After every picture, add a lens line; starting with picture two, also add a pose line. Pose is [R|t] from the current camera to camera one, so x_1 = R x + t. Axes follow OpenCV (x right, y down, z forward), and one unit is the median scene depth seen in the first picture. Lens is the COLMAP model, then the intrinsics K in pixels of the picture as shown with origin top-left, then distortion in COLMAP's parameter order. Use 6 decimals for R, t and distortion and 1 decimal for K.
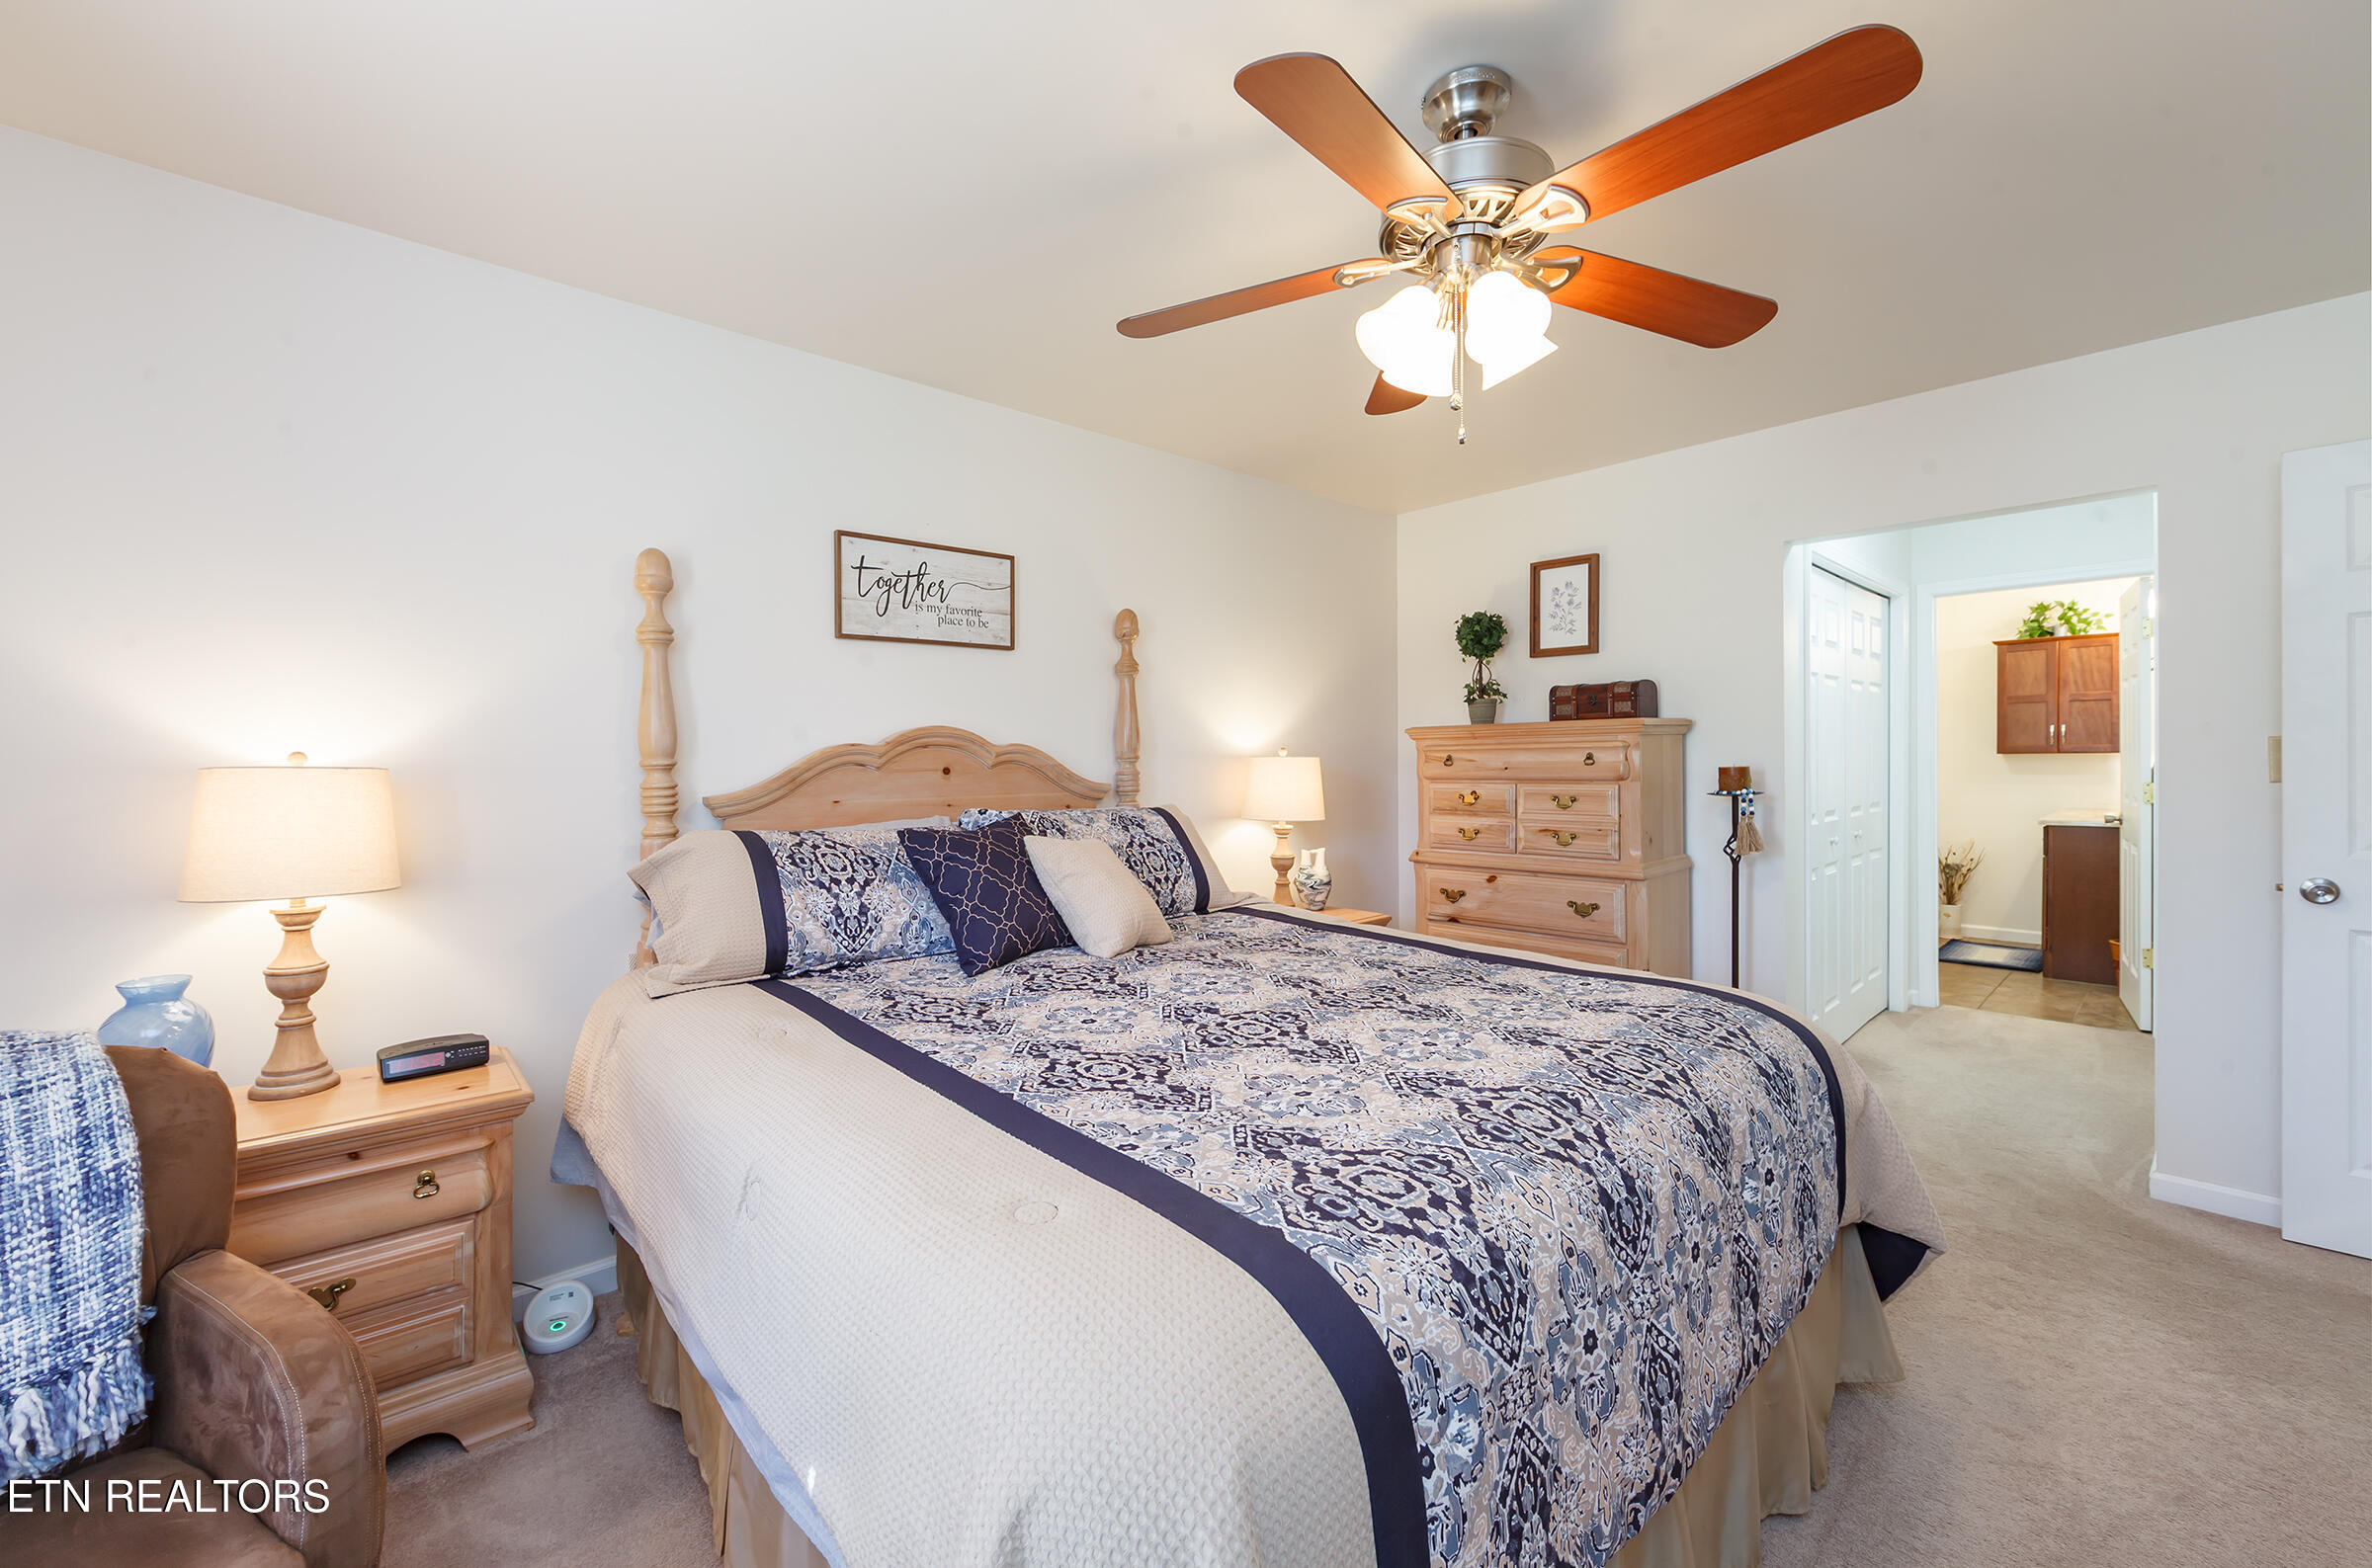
lens RADIAL K [[961.0, 0, 1193.9], [0, 961.0, 761.5], [0, 0, 1]] dist [-0.002954, -0.000339]
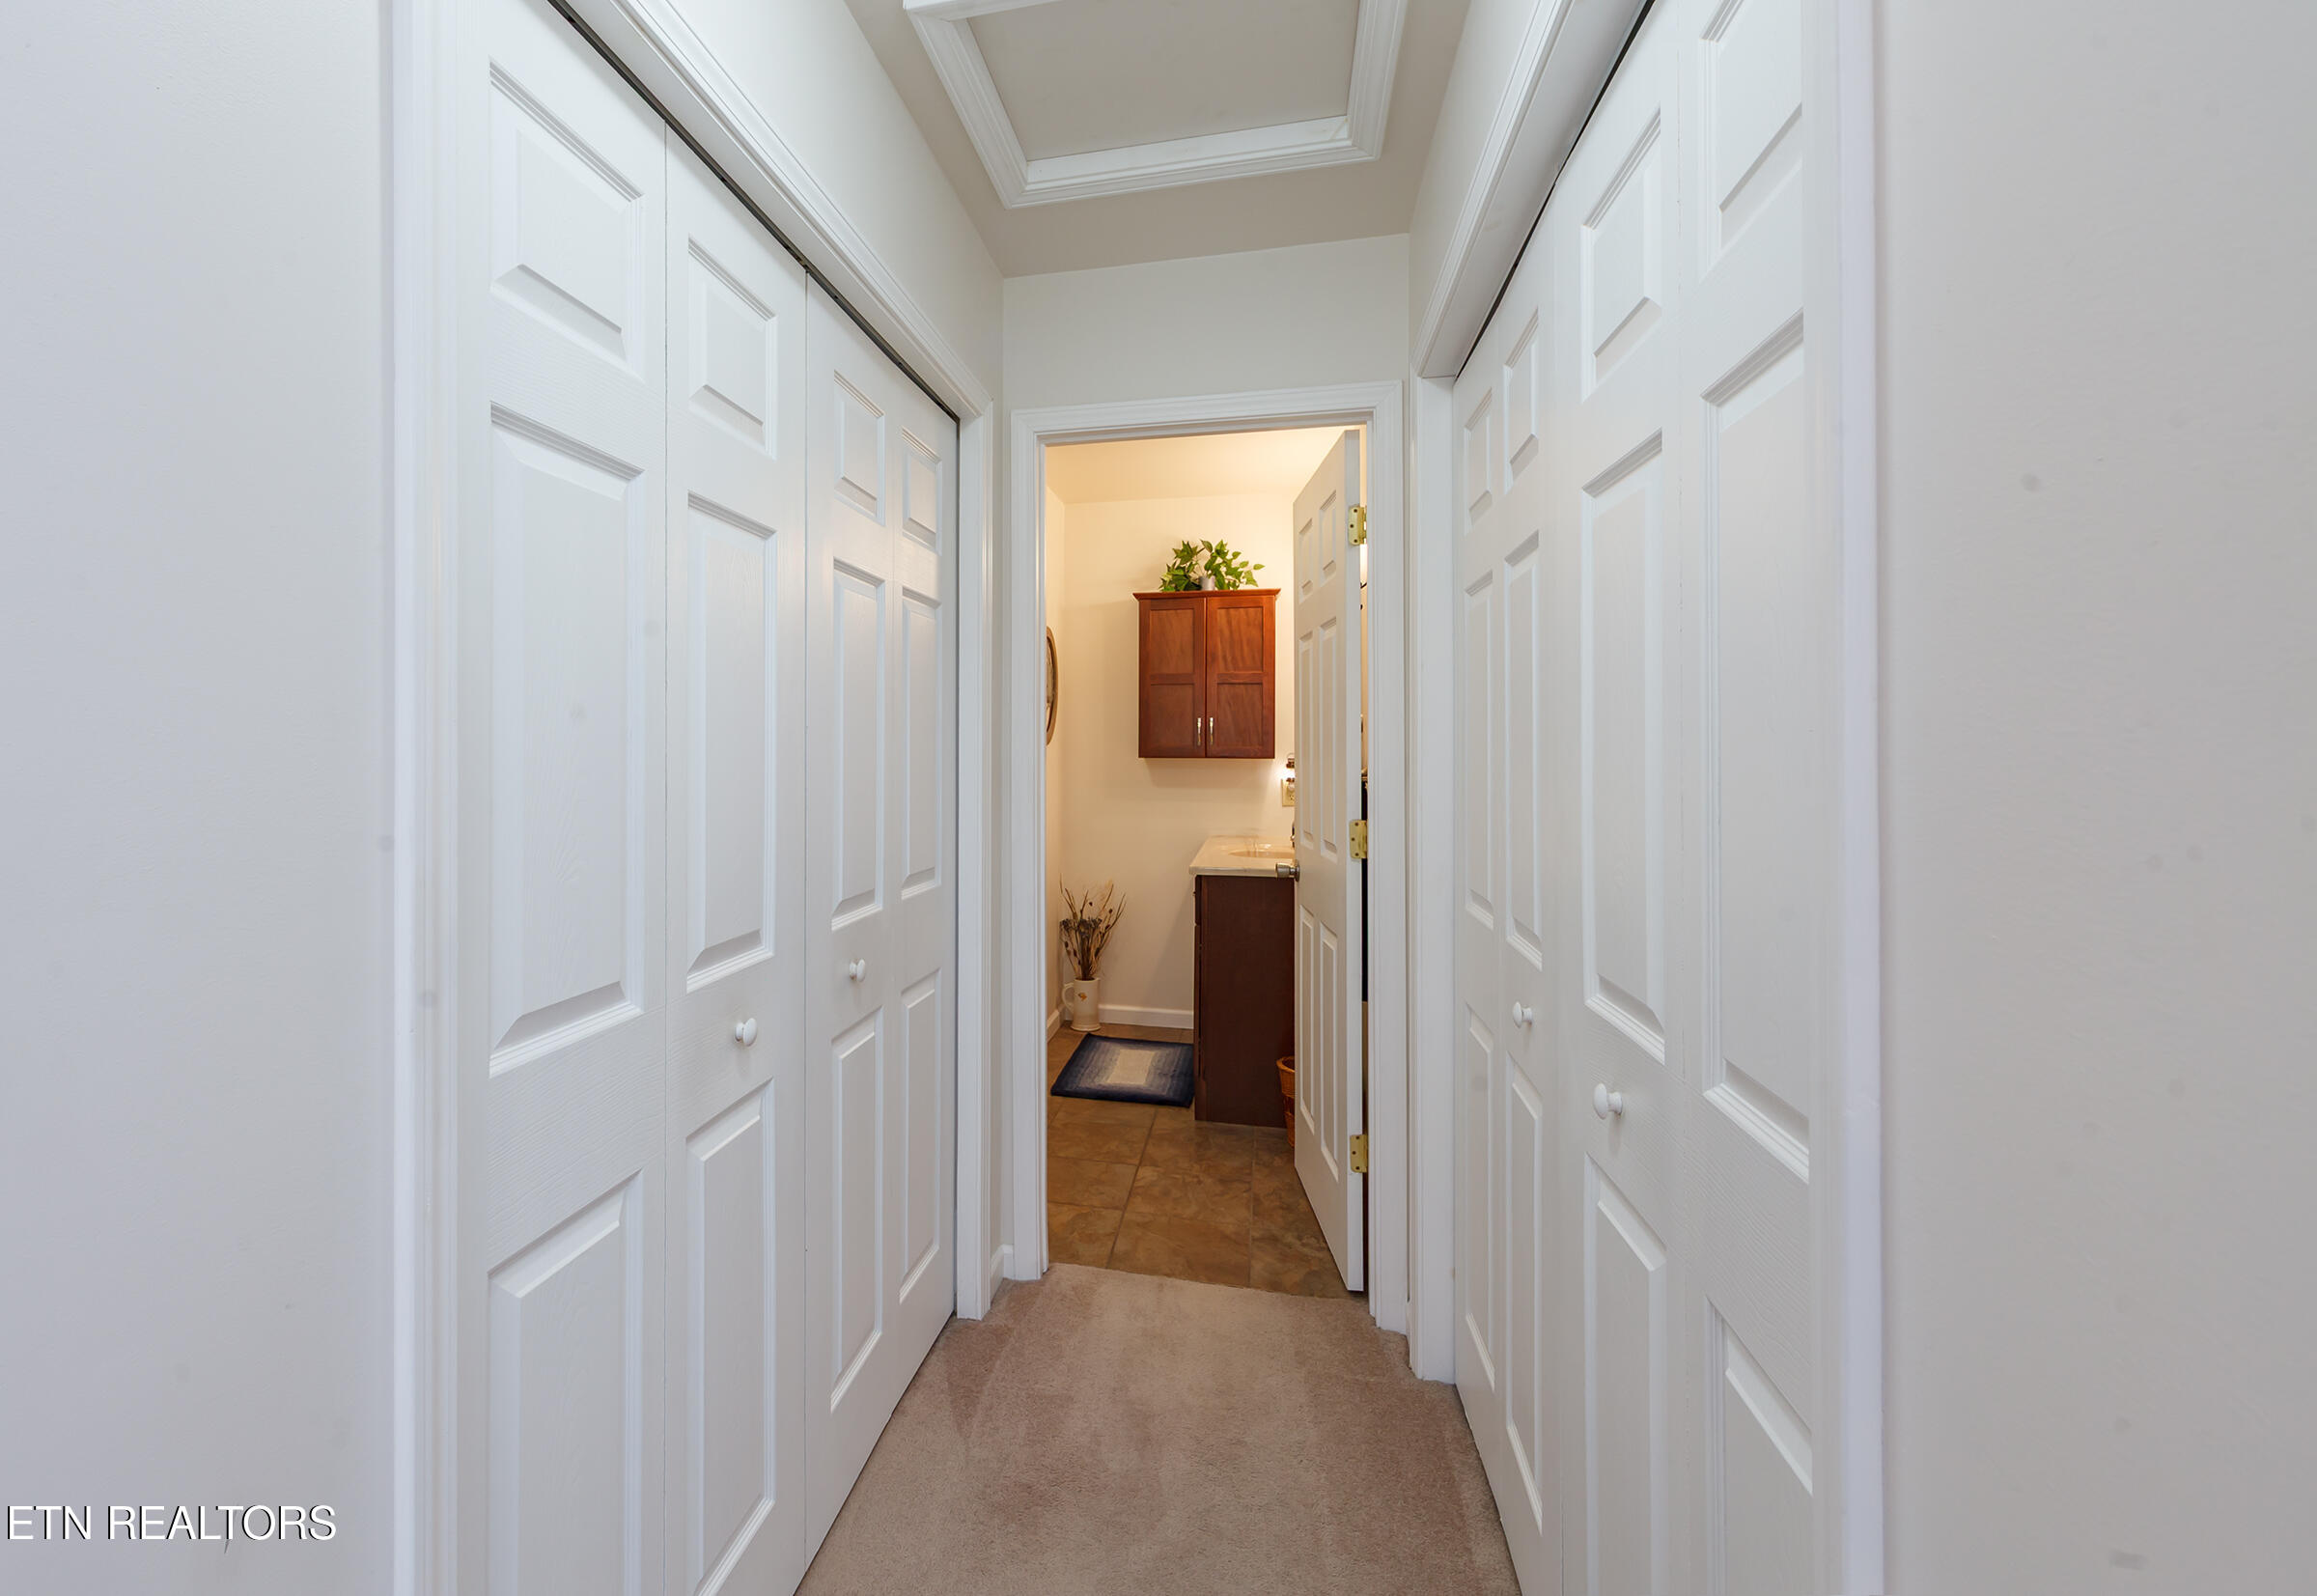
lens RADIAL K [[951.8, 0, 1161.6], [0, 951.8, 746.9], [0, 0, 1]] dist [-0.000109, -0.000004]
pose [[0.753660, 0.006782, 0.657230, 0.423099], [0.001673, 0.999924, -0.012237, -0.008393], [-0.657263, 0.010322, 0.753591, 0.500641]]
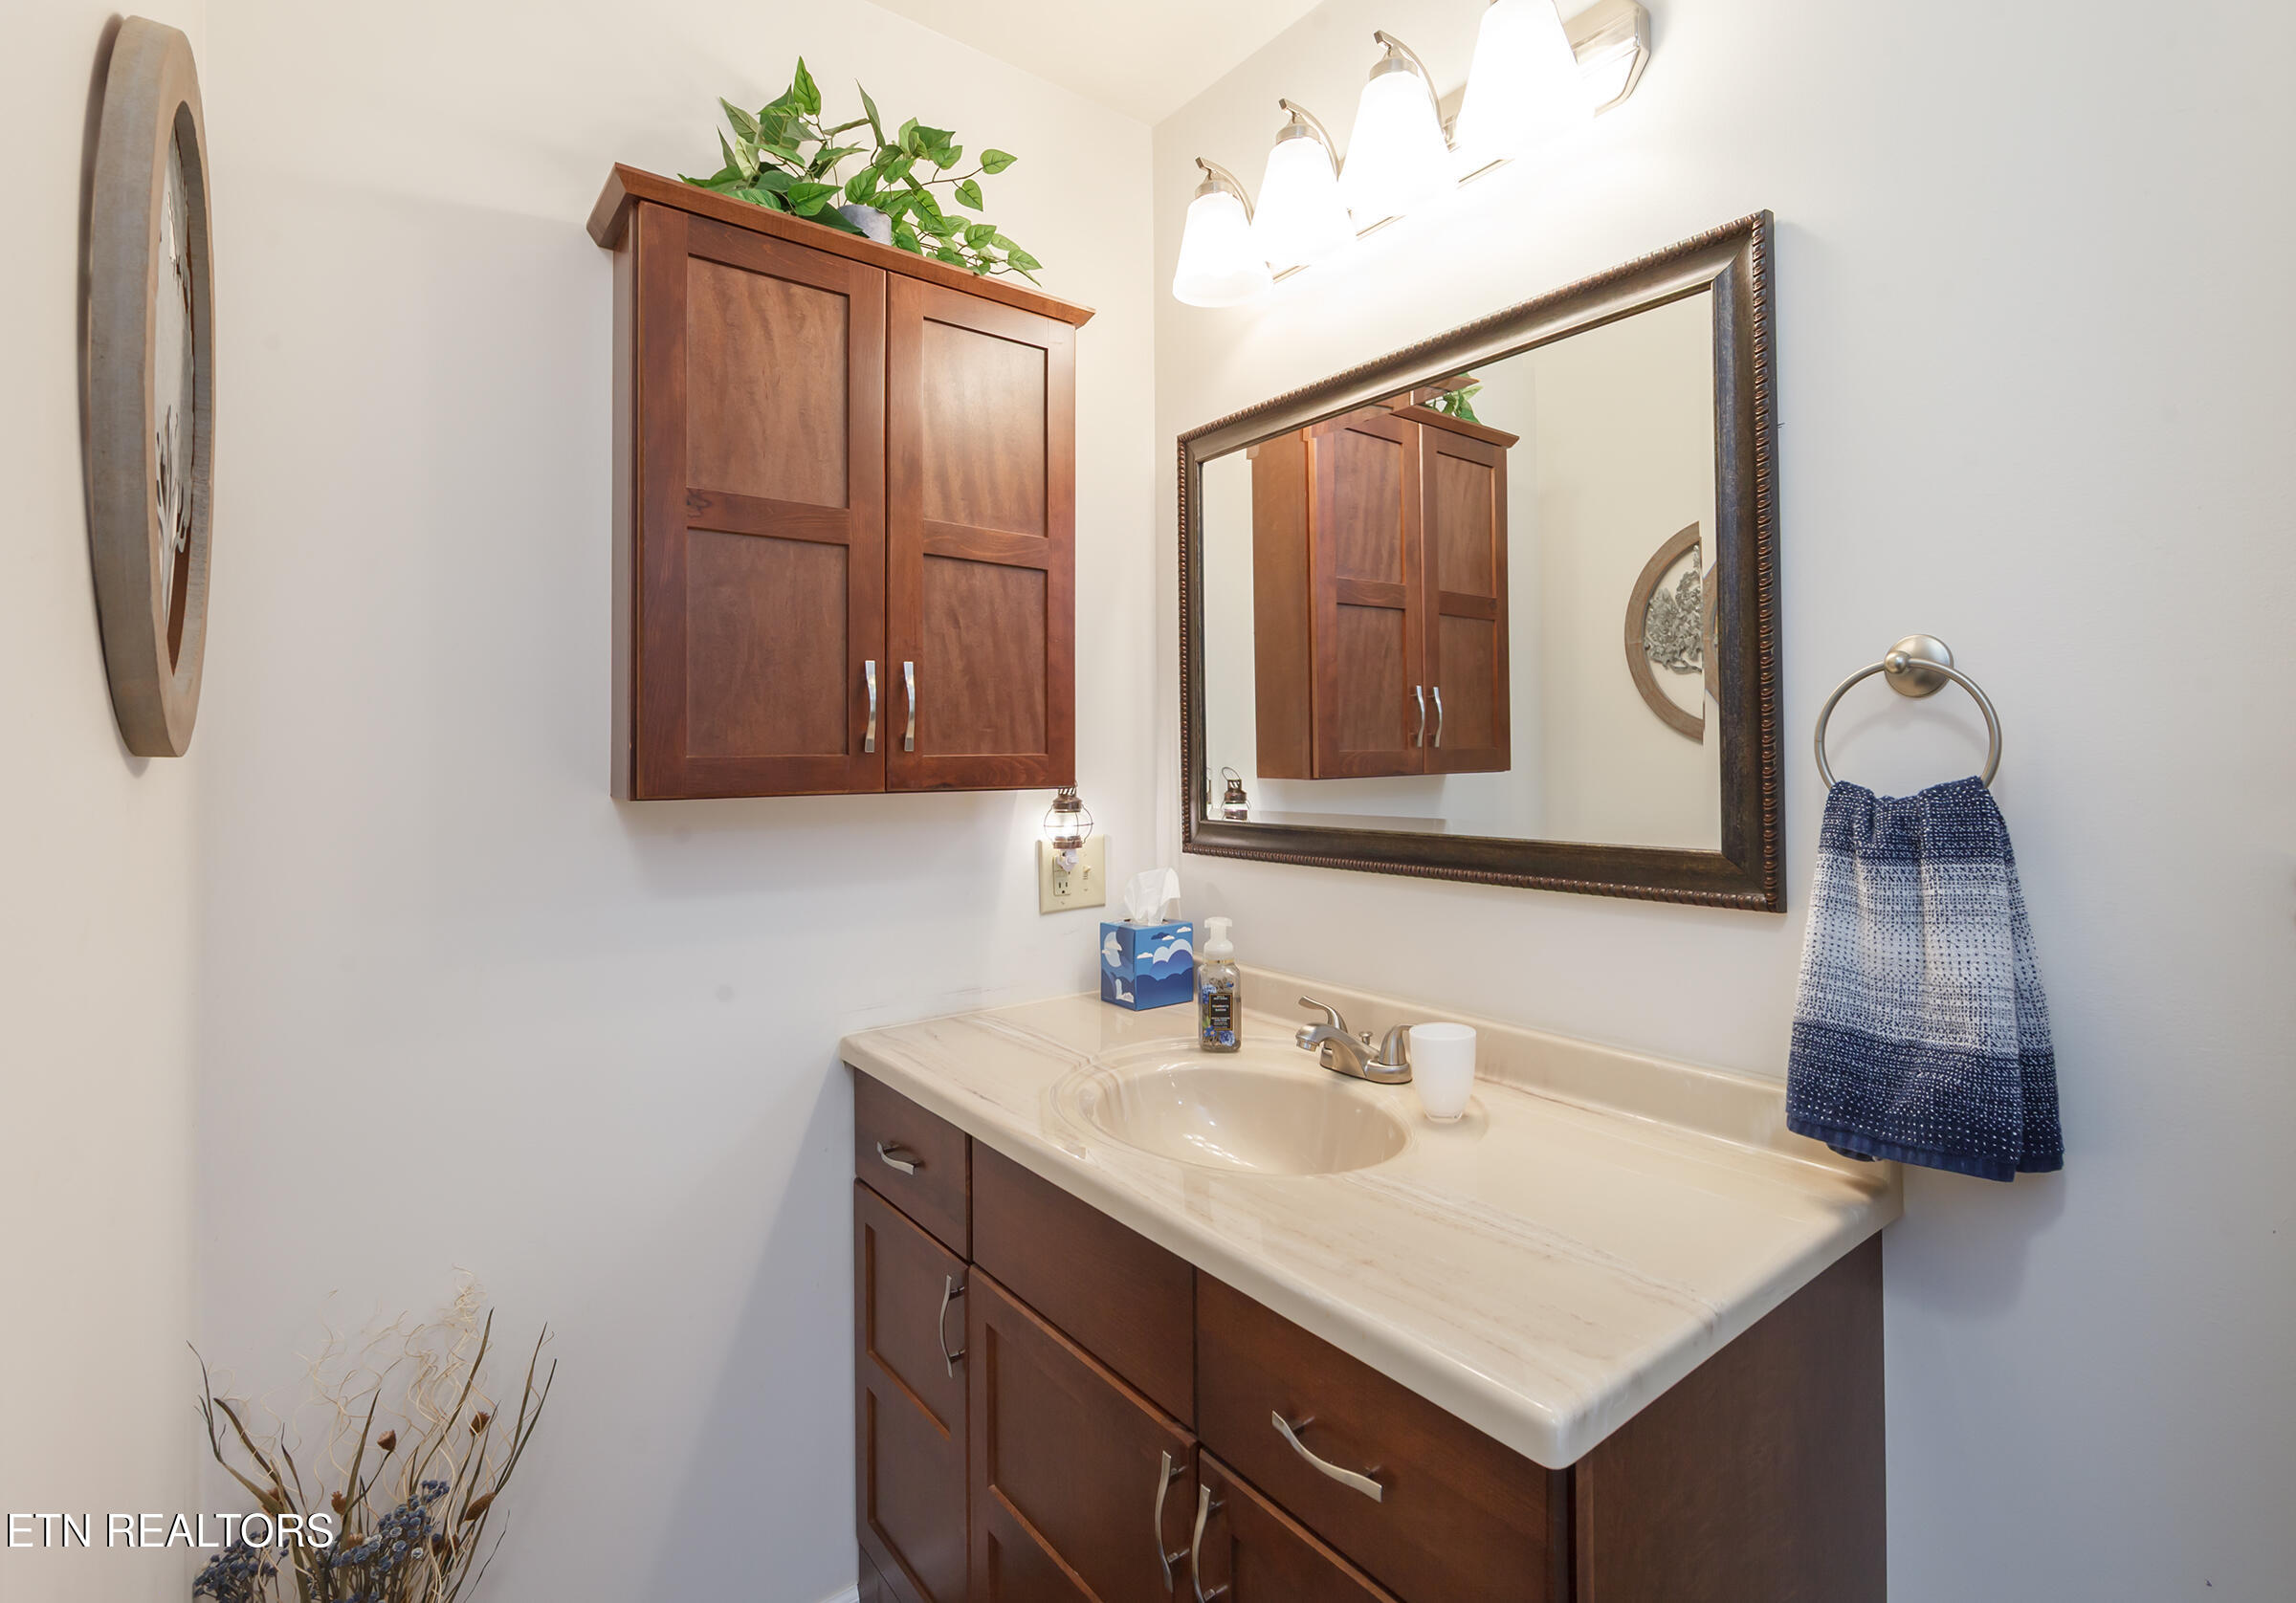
lens RADIAL K [[970.0, 0, 1148.5], [0, 970.0, 731.0], [0, 0, 1]] dist [0.001322, 0.000073]
pose [[0.037008, 0.017295, 0.999165, 0.689629], [0.015342, 0.999723, -0.017873, -0.017630], [-0.999197, 0.015991, 0.036732, 0.937657]]
